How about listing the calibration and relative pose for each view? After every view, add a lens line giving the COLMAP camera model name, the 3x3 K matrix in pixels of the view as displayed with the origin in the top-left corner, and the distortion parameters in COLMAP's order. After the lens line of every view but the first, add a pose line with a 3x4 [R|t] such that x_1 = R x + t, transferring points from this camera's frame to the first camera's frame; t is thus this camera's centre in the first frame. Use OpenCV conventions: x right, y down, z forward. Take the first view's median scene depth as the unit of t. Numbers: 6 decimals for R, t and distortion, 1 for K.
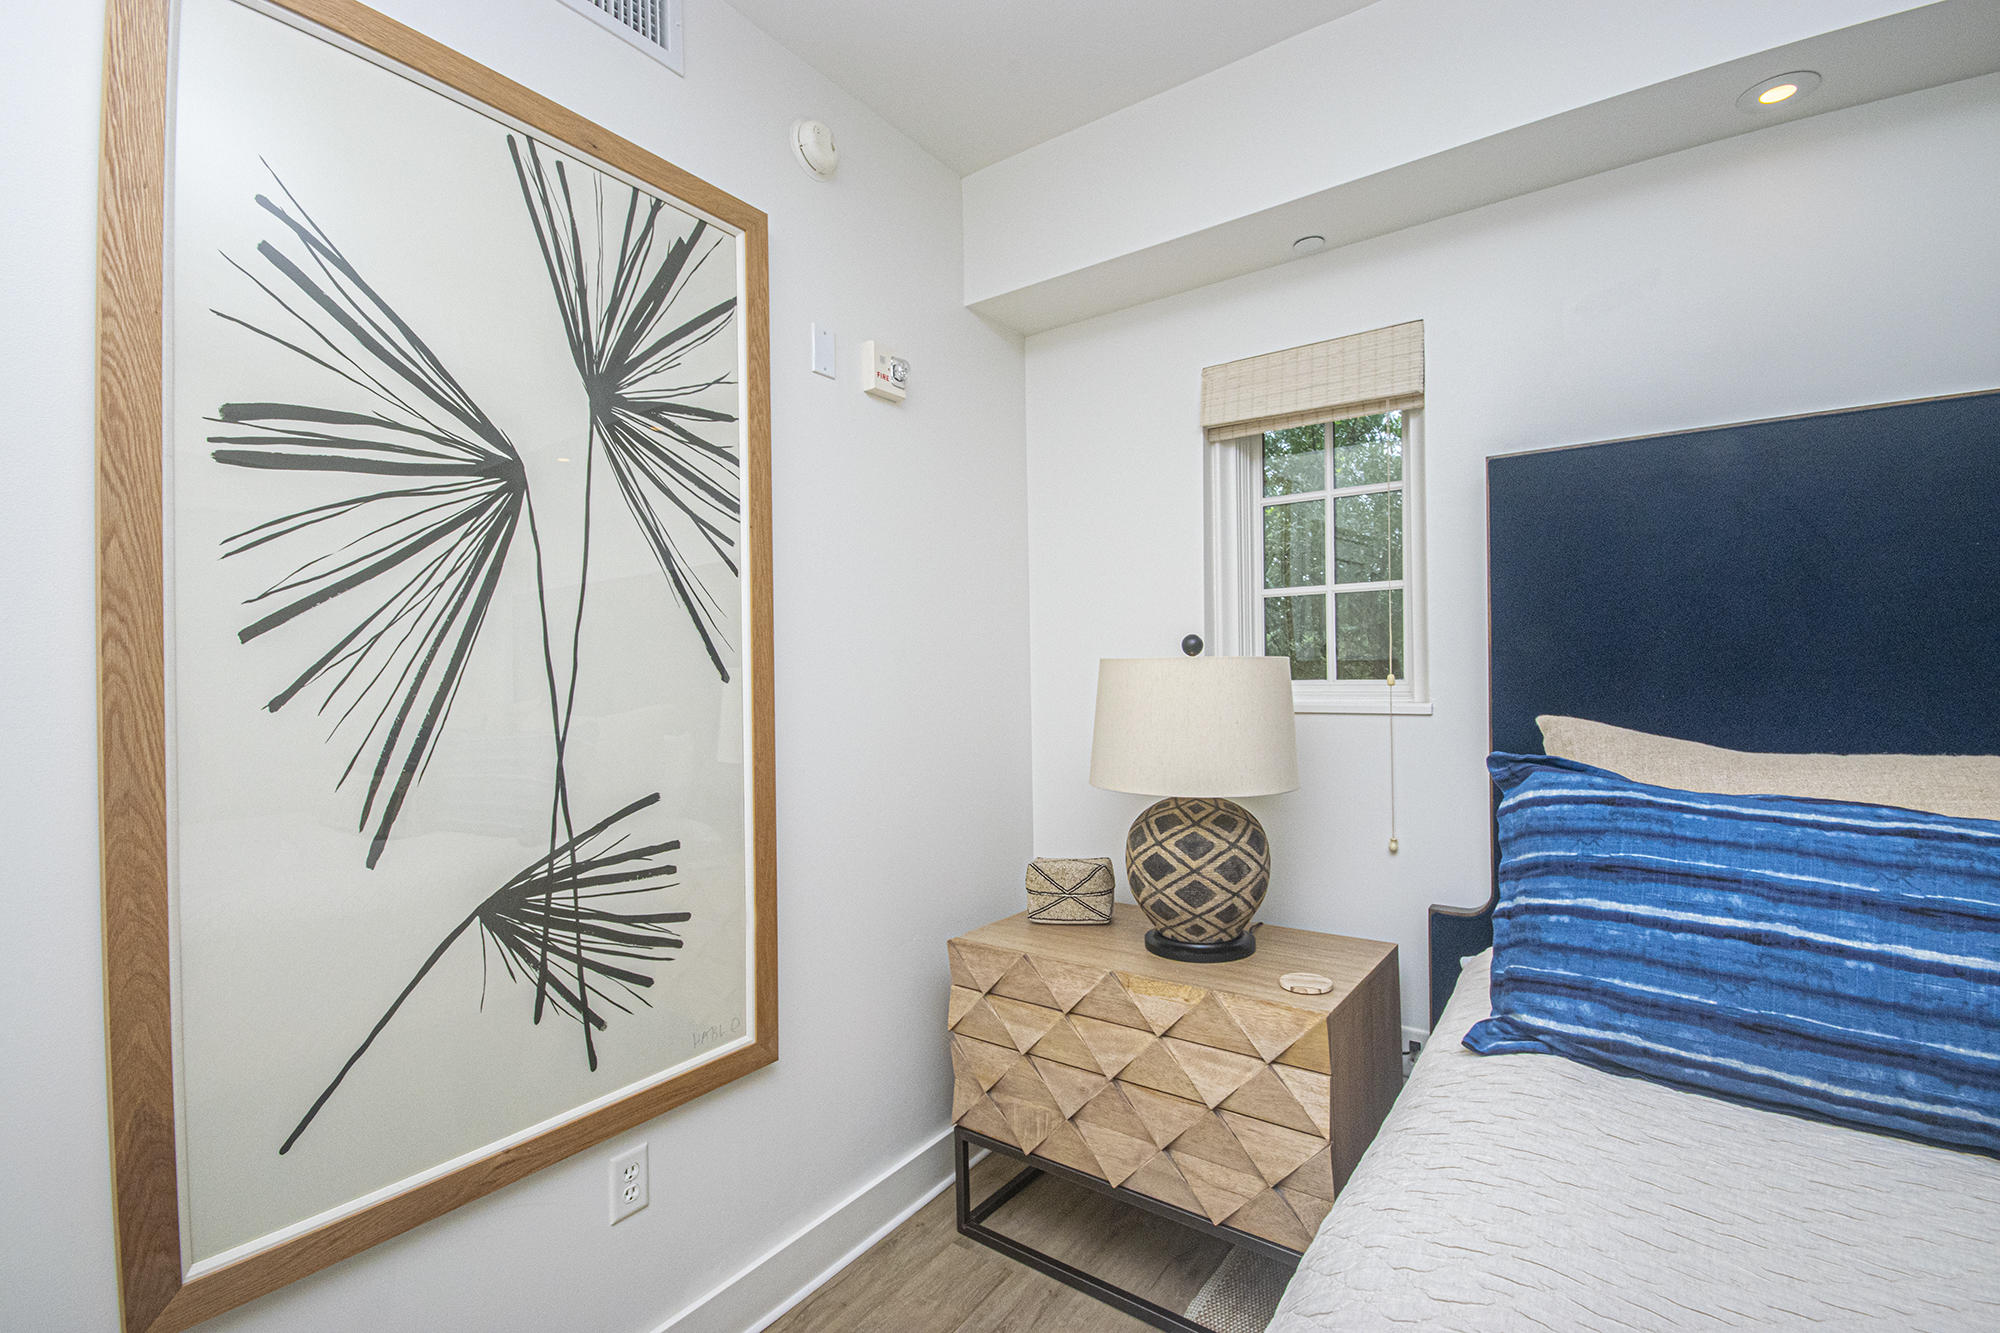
lens RADIAL K [[871.1, 0, 1000.4], [0, 871.1, 673.3], [0, 0, 1]] dist [0.004068, -0.012254]
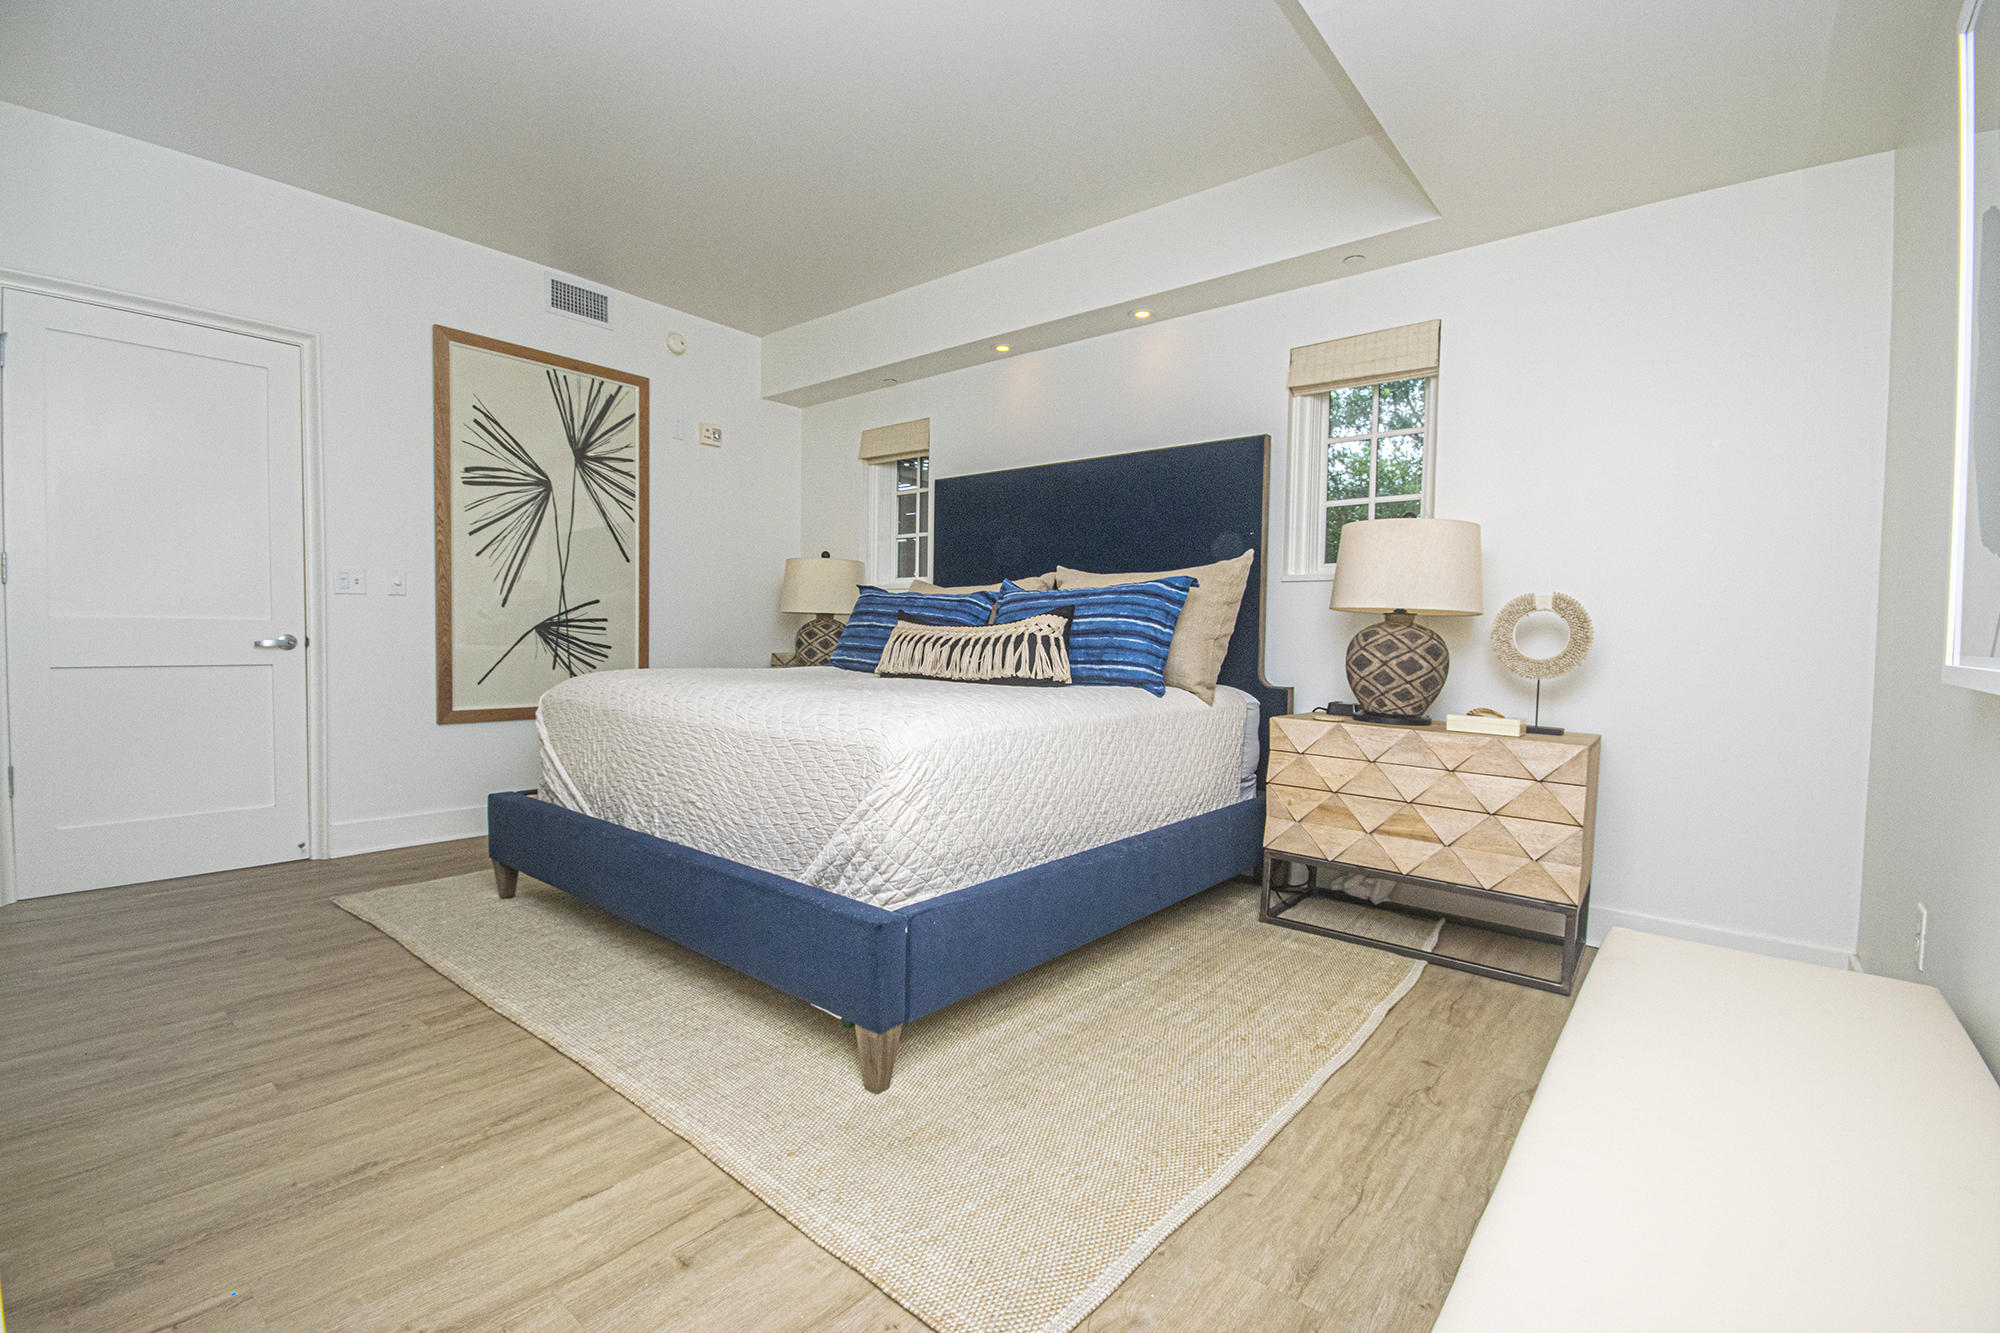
lens RADIAL K [[873.2, 0, 1000.0], [0, 873.2, 666.5], [0, 0, 1]] dist [0.016531, -0.015208]
pose [[0.998036, 0.030591, -0.054668, 1.046304], [-0.028772, 0.999016, 0.033746, 0.220899], [0.055646, -0.032107, 0.997934, -1.725444]]
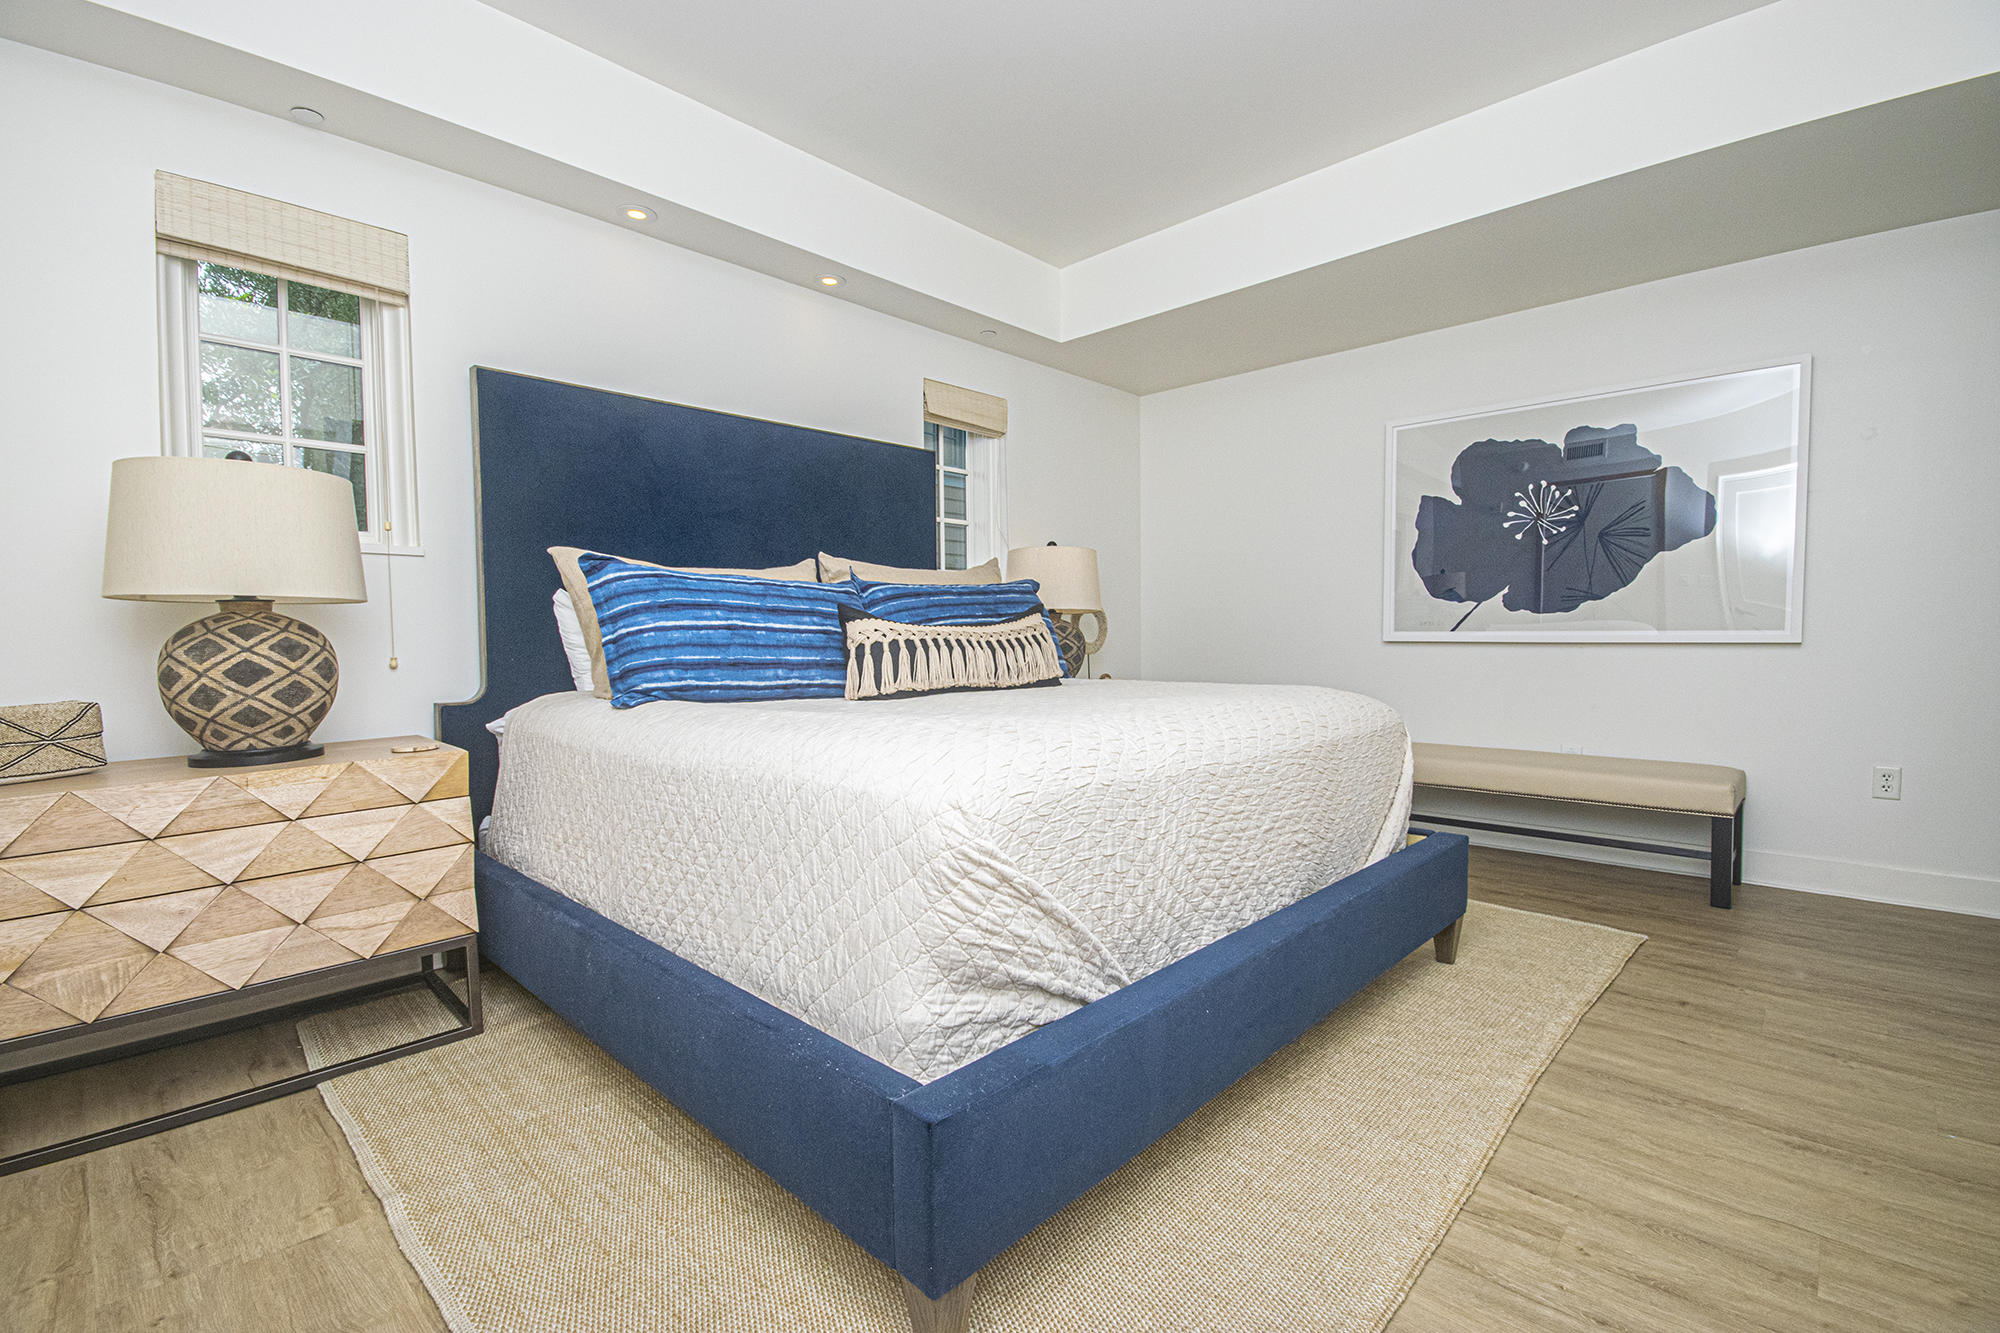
lens RADIAL K [[873.2, 0, 1000.0], [0, 873.2, 666.5], [0, 0, 1]] dist [0.016531, -0.015208]
pose [[0.130340, -0.027696, 0.991082, -0.842825], [0.008215, 0.999606, 0.026854, 0.230643], [-0.991435, 0.004642, 0.130516, 0.005548]]
